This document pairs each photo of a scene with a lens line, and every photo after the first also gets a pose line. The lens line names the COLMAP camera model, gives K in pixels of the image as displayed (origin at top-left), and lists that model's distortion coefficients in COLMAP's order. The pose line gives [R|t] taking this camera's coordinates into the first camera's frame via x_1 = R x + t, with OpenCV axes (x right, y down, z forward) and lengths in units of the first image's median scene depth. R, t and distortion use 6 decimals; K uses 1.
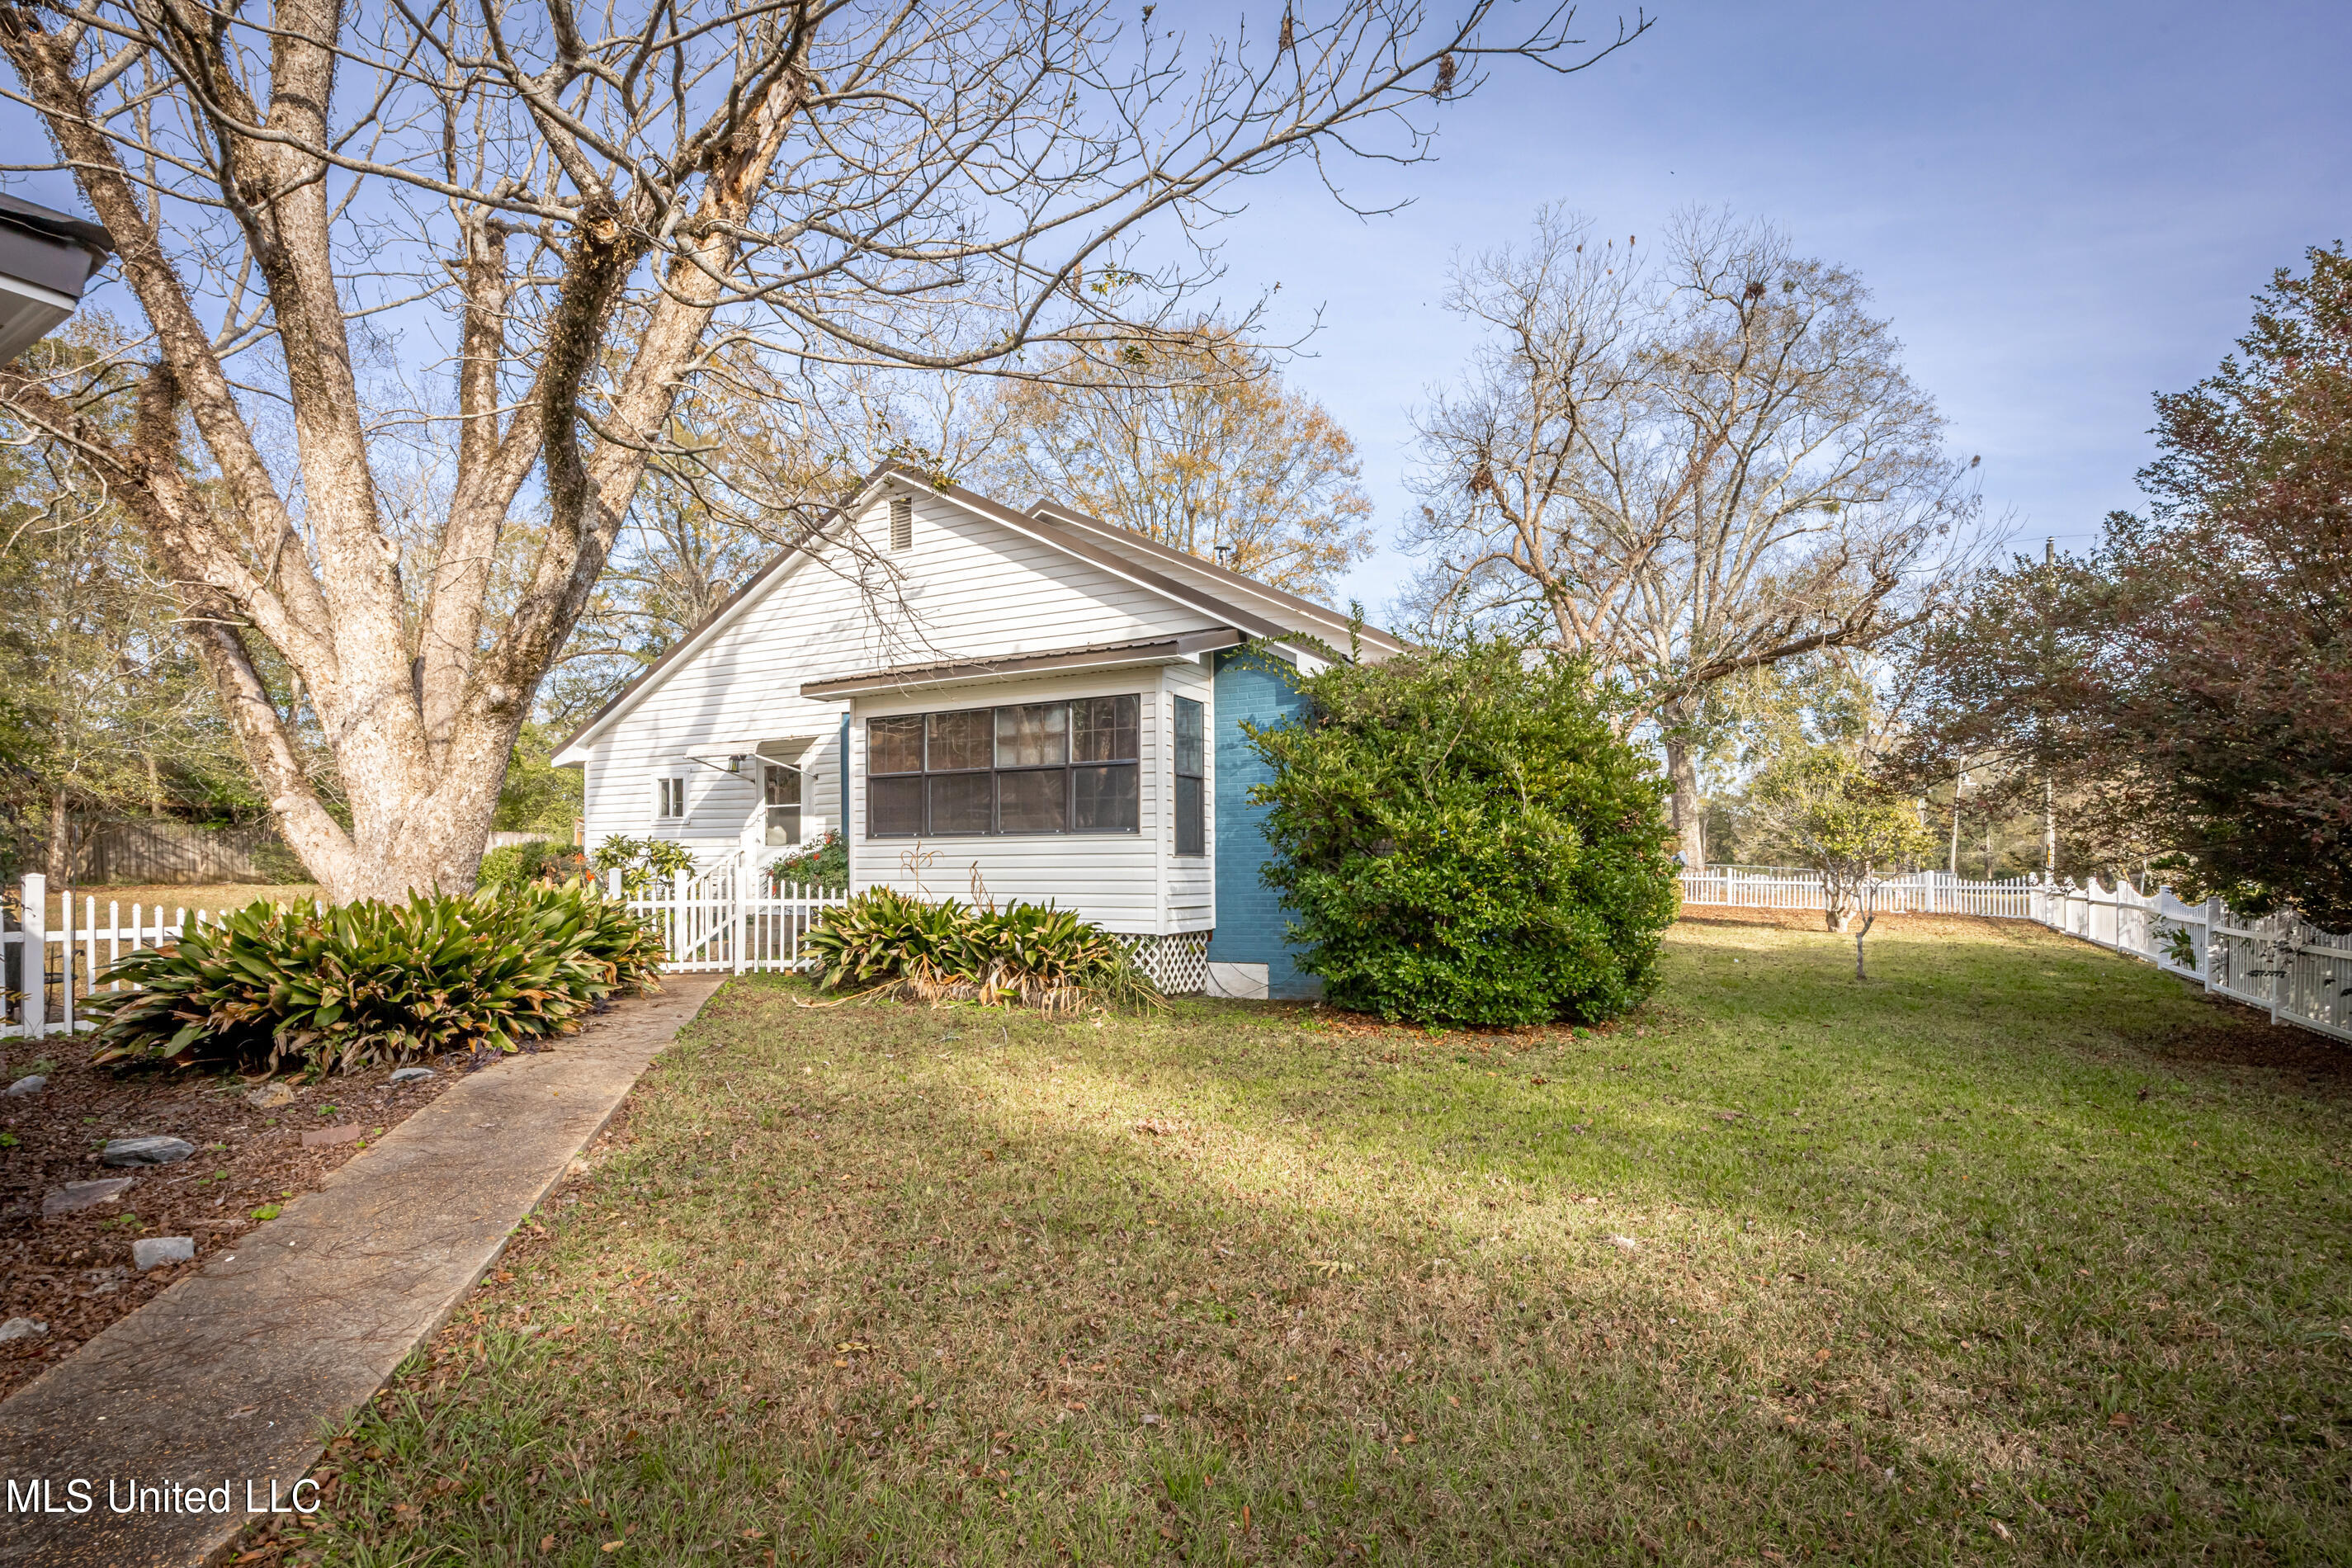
lens RADIAL K [[1166.6, 0, 1198.0], [0, 1166.6, 852.3], [0, 0, 1]] dist [-0.010400, 0.000545]
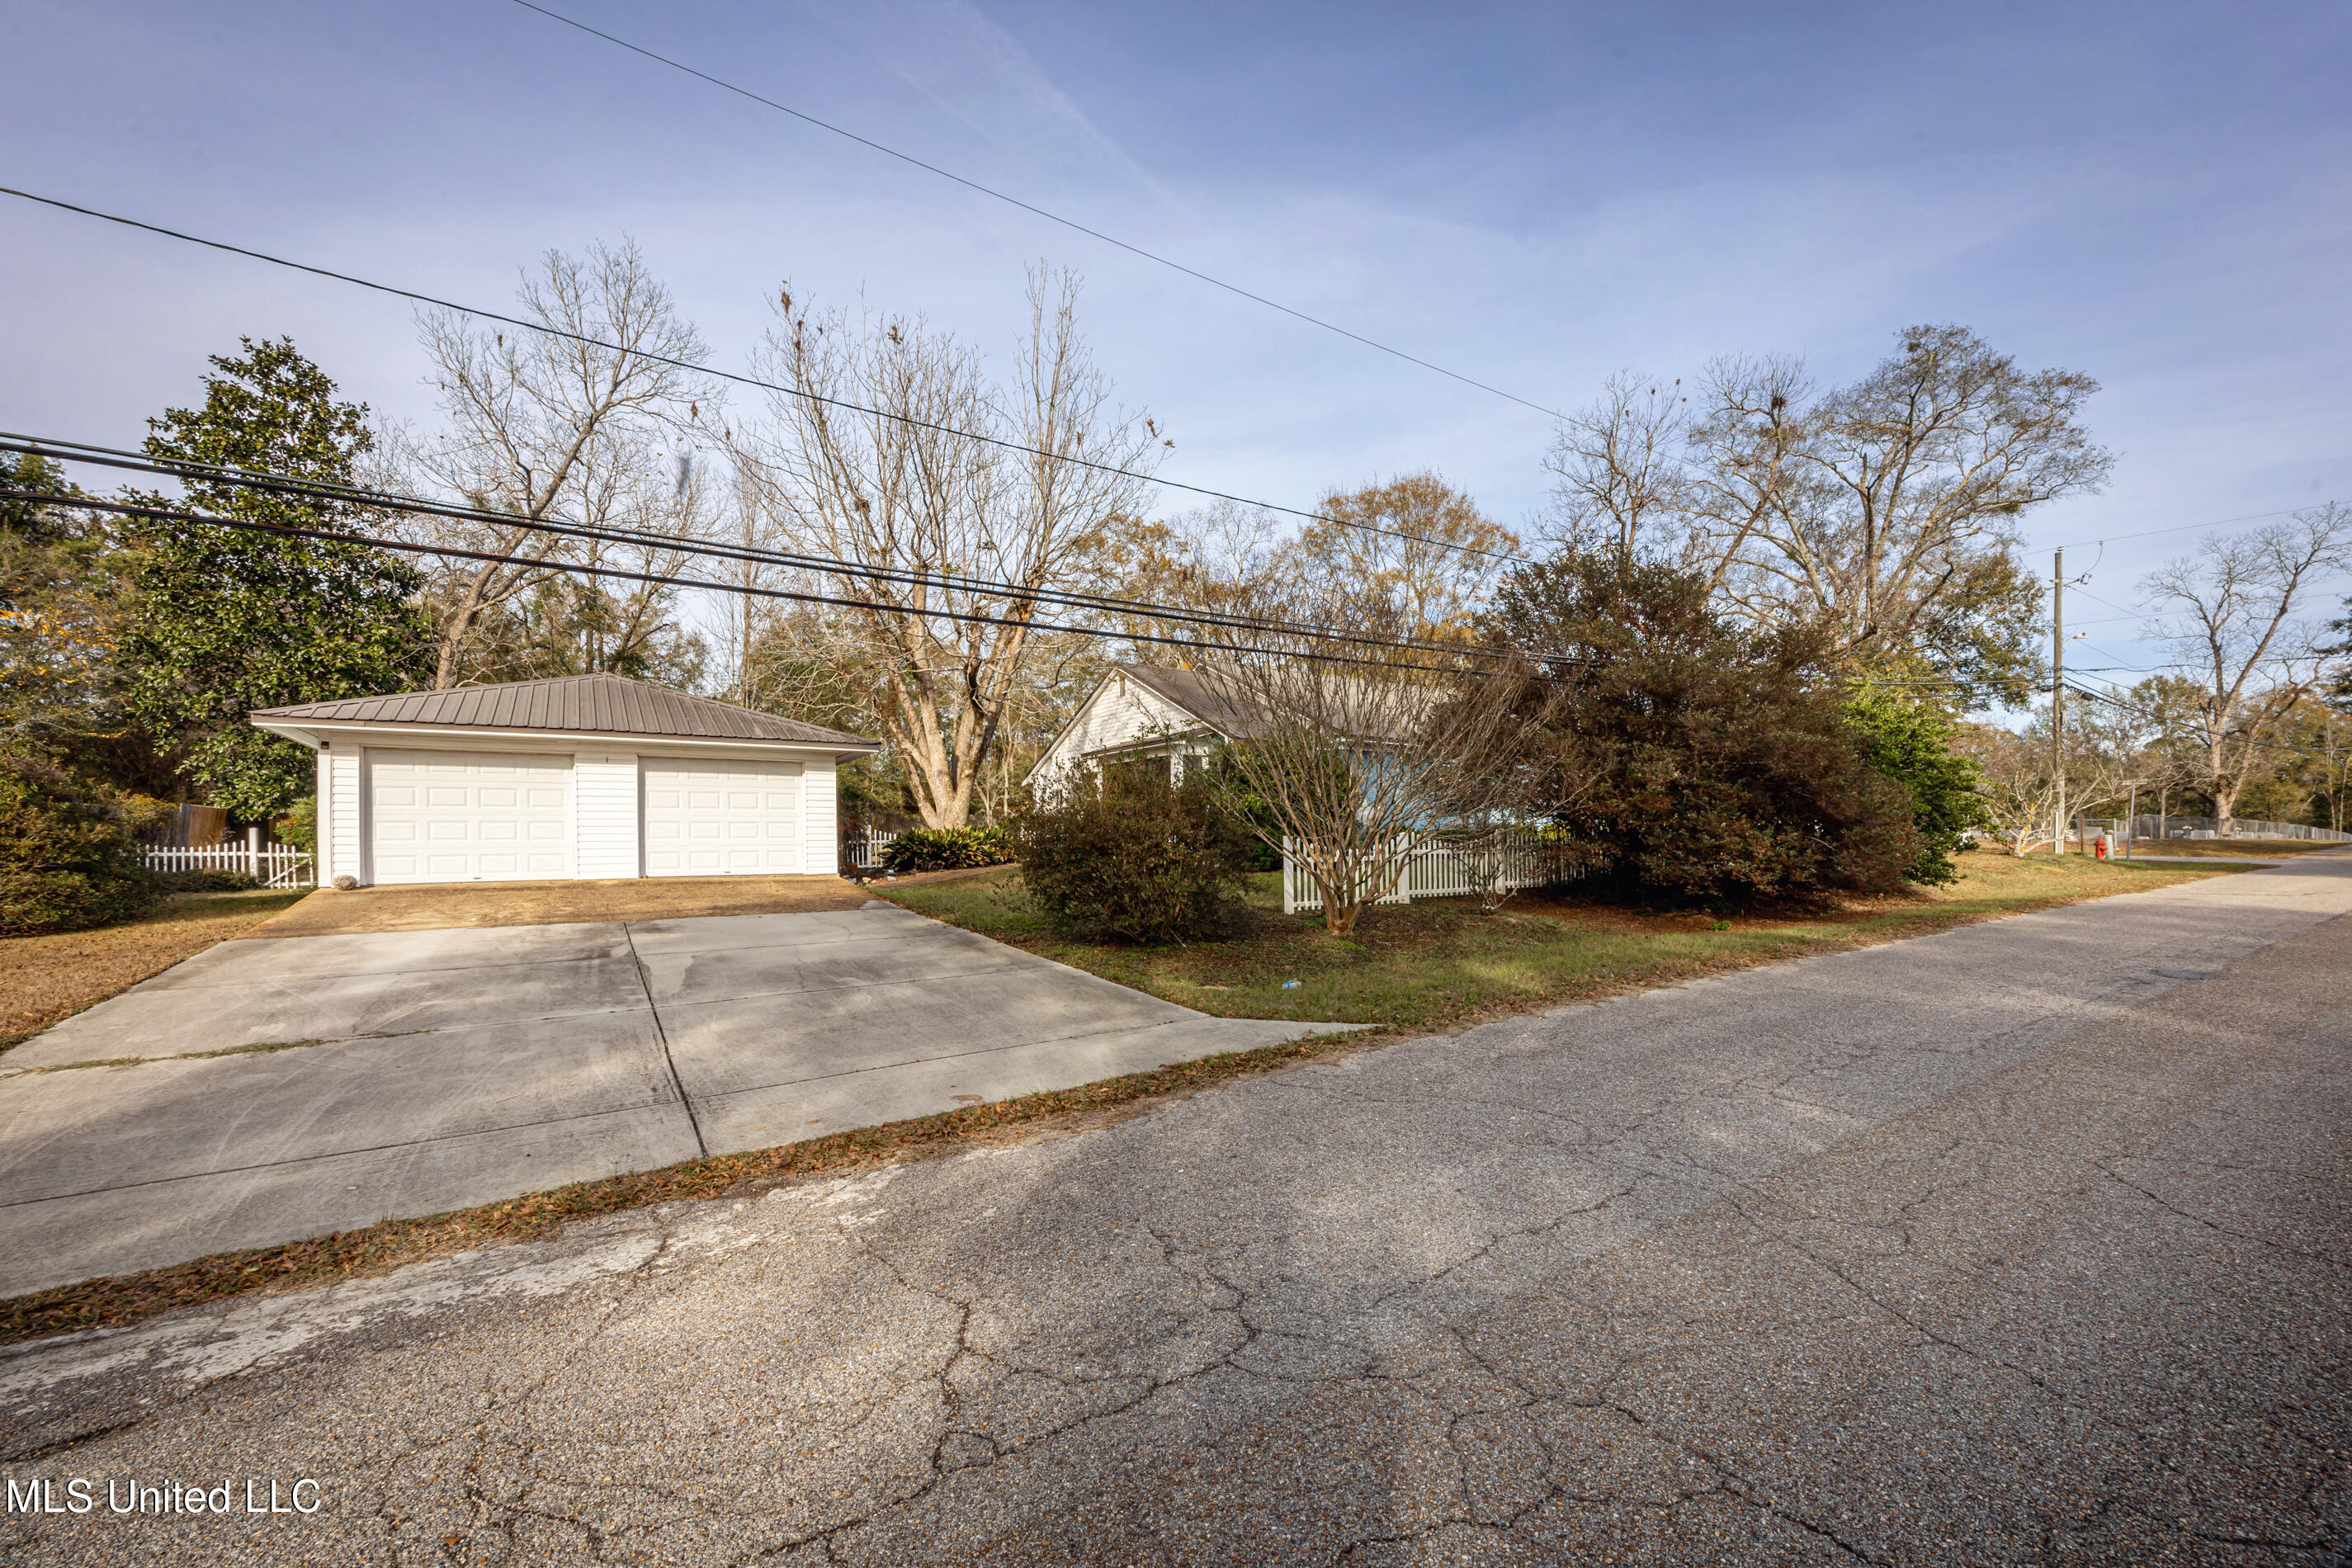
lens RADIAL K [[916.7, 0, 1175.3], [0, 916.7, 843.3], [0, 0, 1]] dist [0.001627, -0.000344]
pose [[0.897820, -0.010076, -0.440248, 0.868382], [0.019305, 0.999678, 0.016490, 0.034980], [0.439940, -0.023304, 0.897725, -0.898088]]
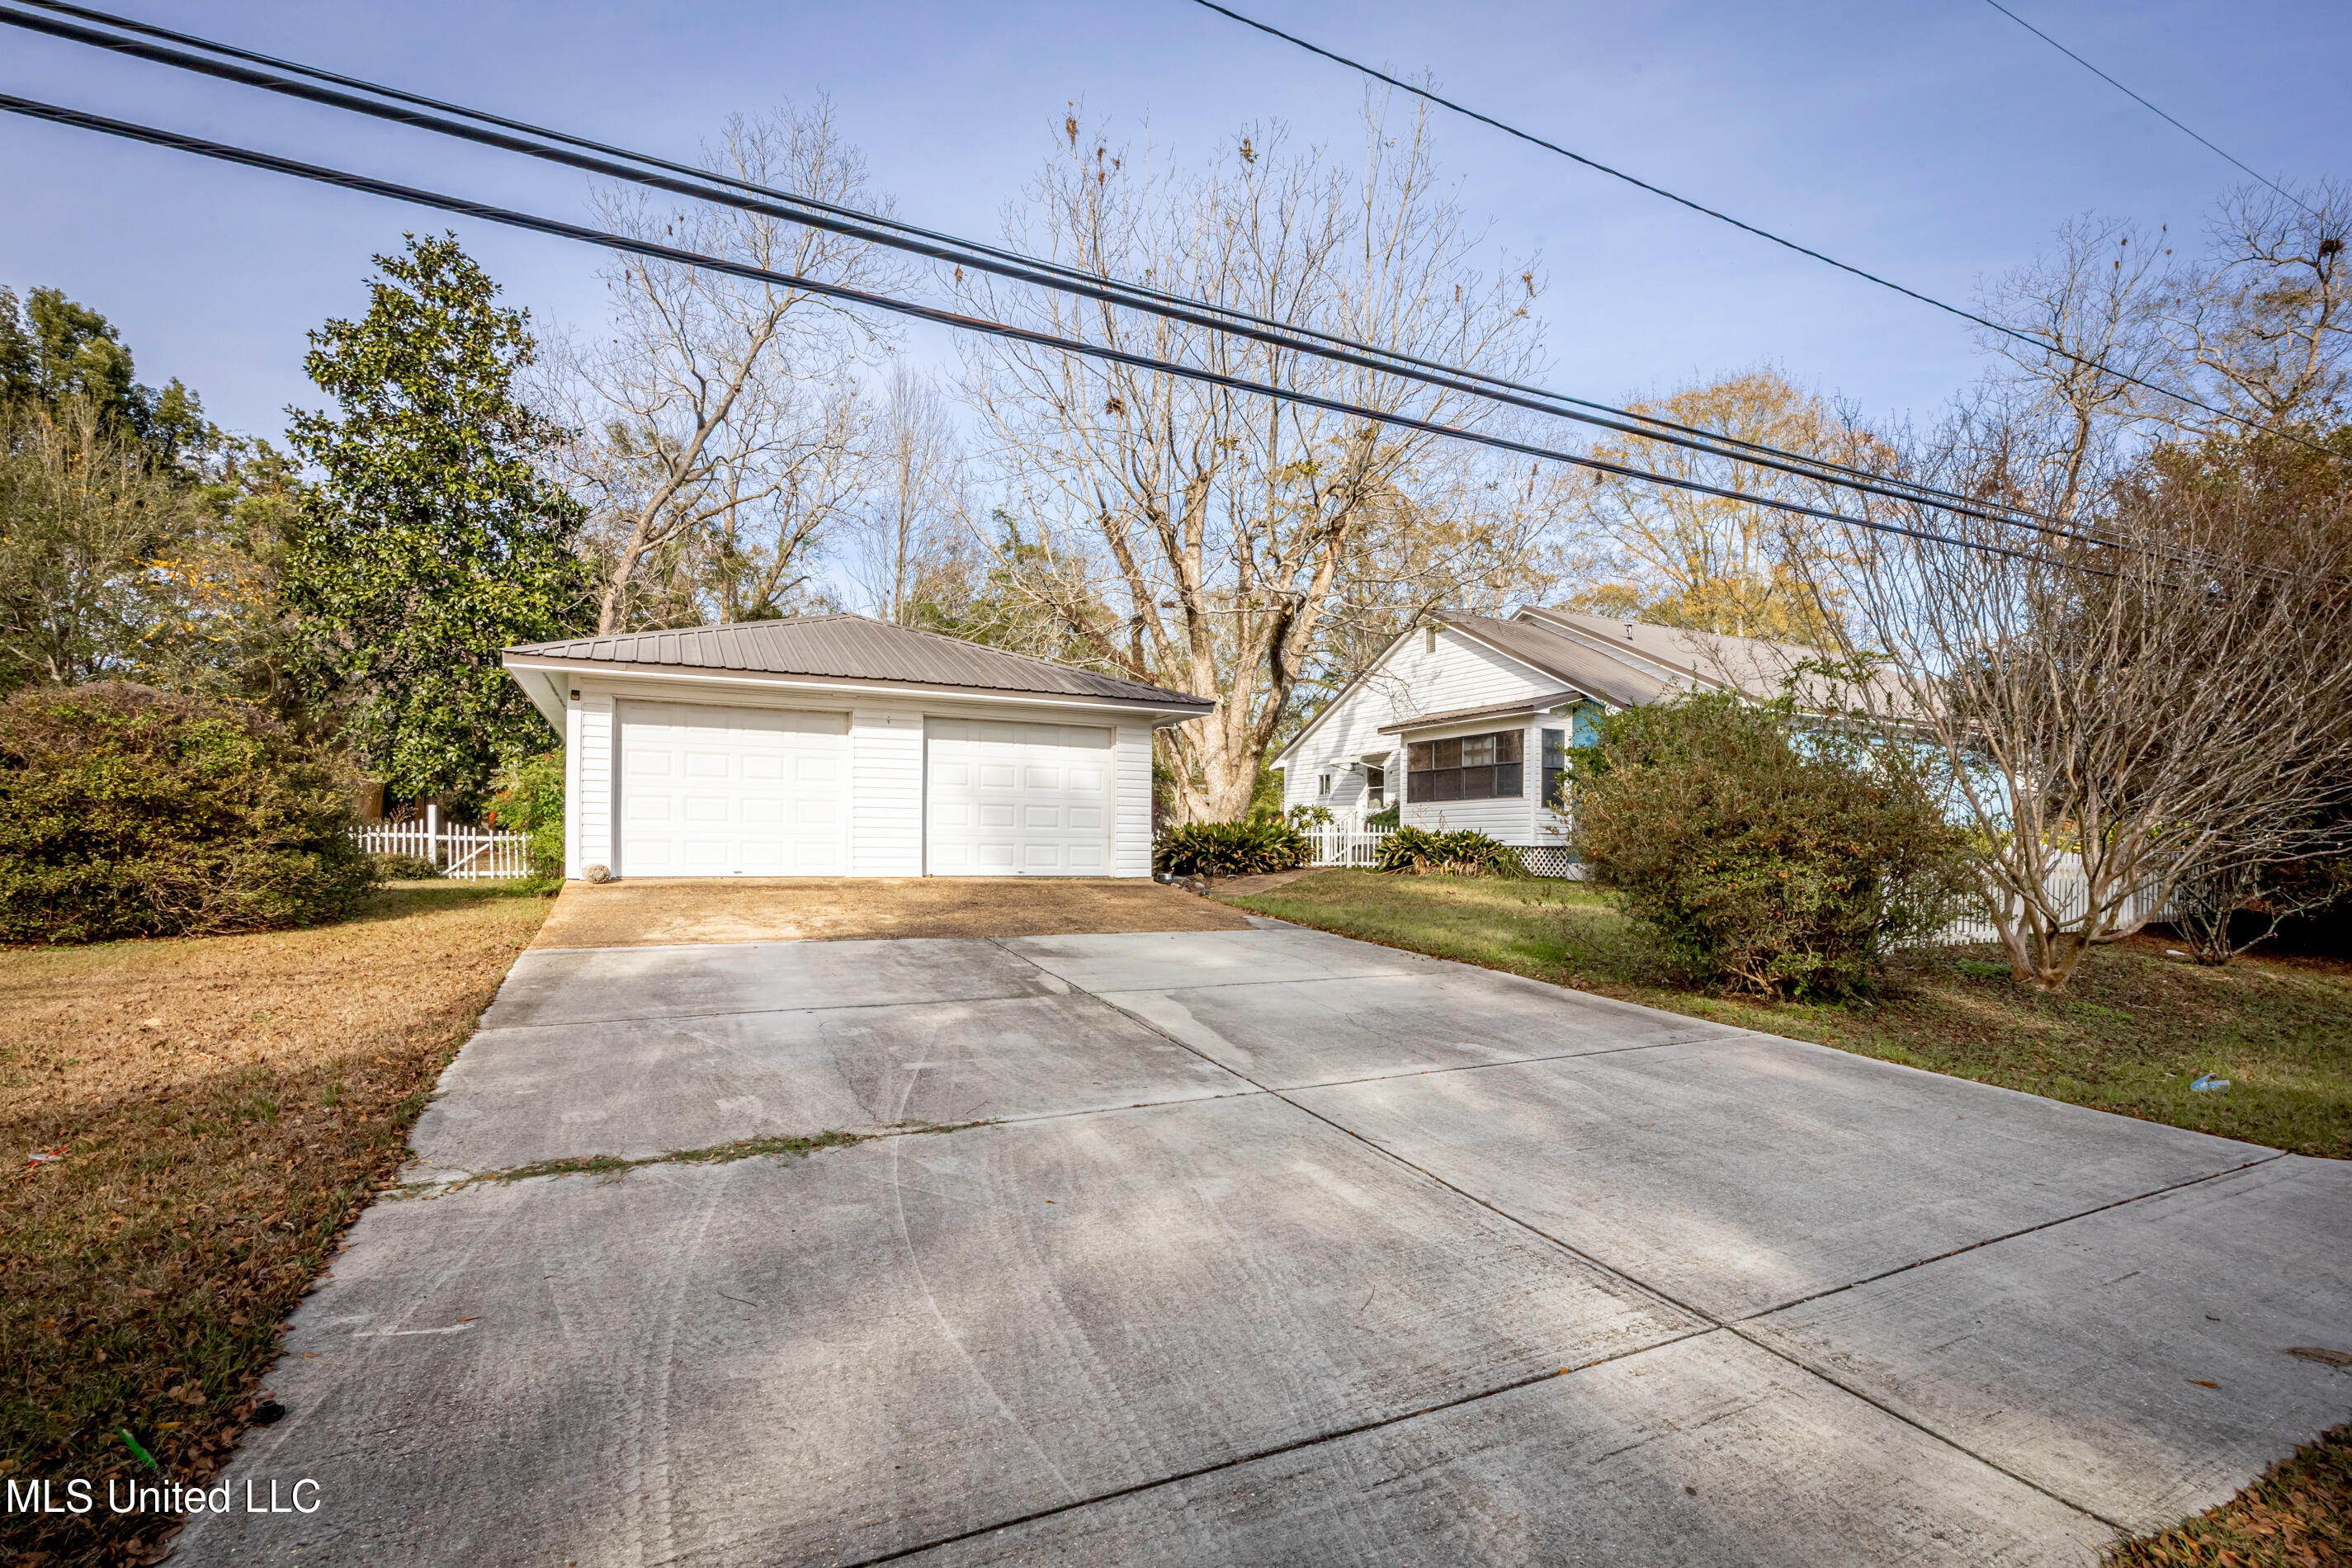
lens RADIAL K [[1097.3, 0, 1182.8], [0, 1097.3, 857.4], [0, 0, 1]] dist [-0.007944, -0.000896]
pose [[0.836419, 0.013171, -0.547932, 0.481764], [-0.000302, 0.999722, 0.023569, 0.042256], [0.548090, -0.019548, 0.836191, -0.898257]]
